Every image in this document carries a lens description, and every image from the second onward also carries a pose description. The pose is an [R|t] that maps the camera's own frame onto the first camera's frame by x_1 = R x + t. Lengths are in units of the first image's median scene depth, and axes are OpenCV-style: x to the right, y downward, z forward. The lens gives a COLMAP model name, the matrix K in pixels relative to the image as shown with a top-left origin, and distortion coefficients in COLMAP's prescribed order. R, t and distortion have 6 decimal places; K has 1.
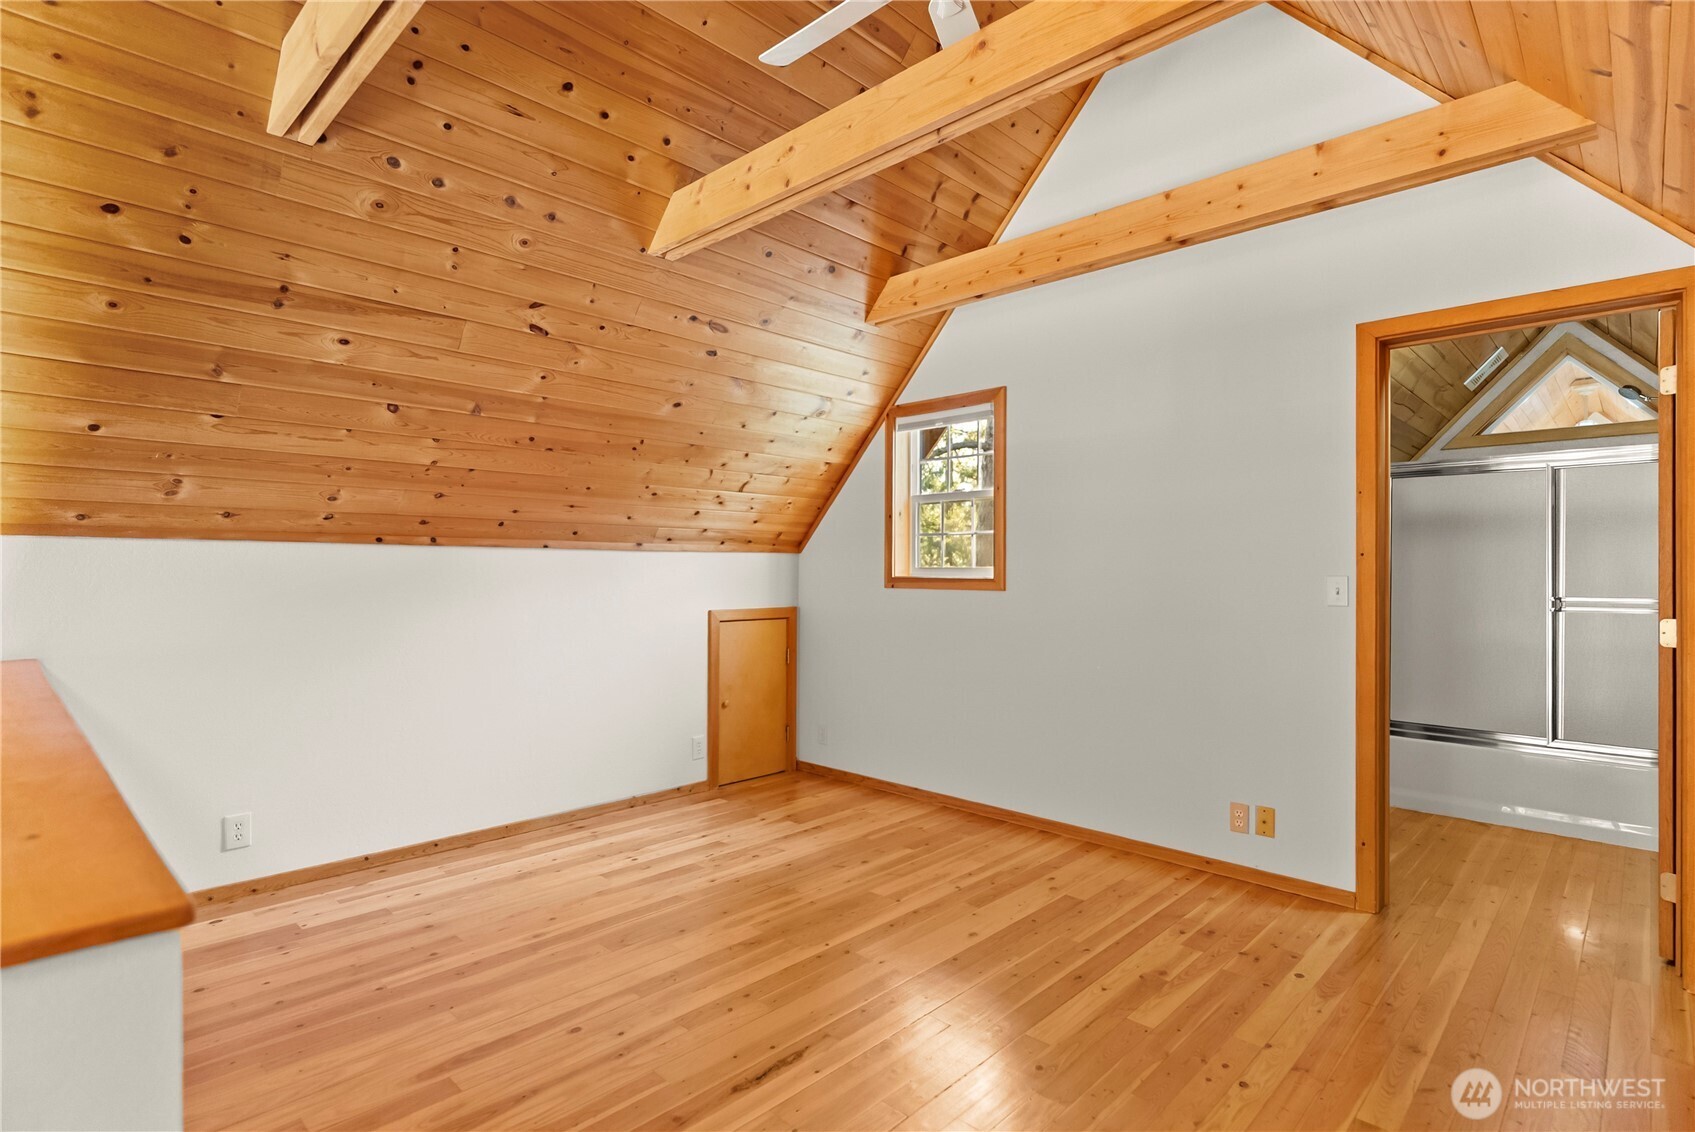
lens RADIAL K [[825.9, 0, 843.8], [0, 825.9, 561.1], [0, 0, 1]] dist [0.000857, 0.000062]
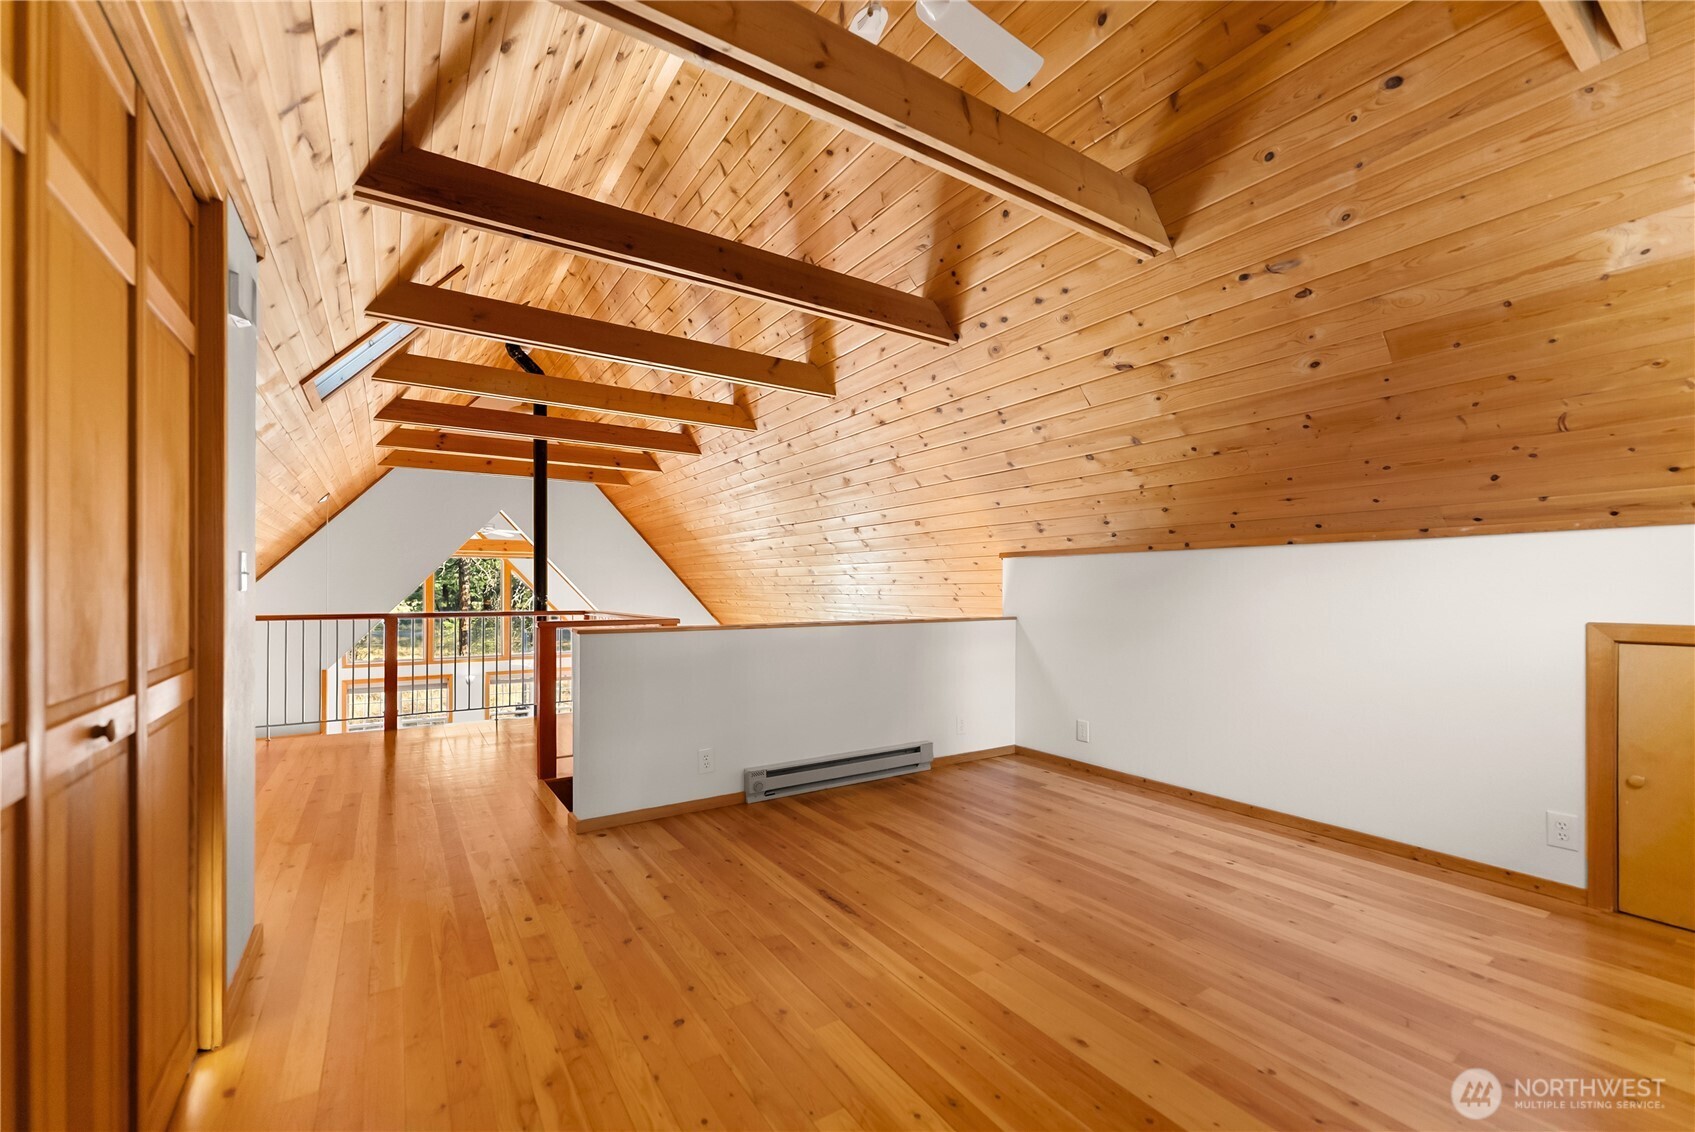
lens RADIAL K [[692.3, 0, 840.9], [0, 692.3, 579.7], [0, 0, 1]] dist [-0.001266, 0.000072]
pose [[-0.220647, -0.016456, -0.975215, 0.672505], [0.009195, 0.999778, -0.018951, 0.044326], [0.975310, -0.013148, -0.220446, 0.780054]]
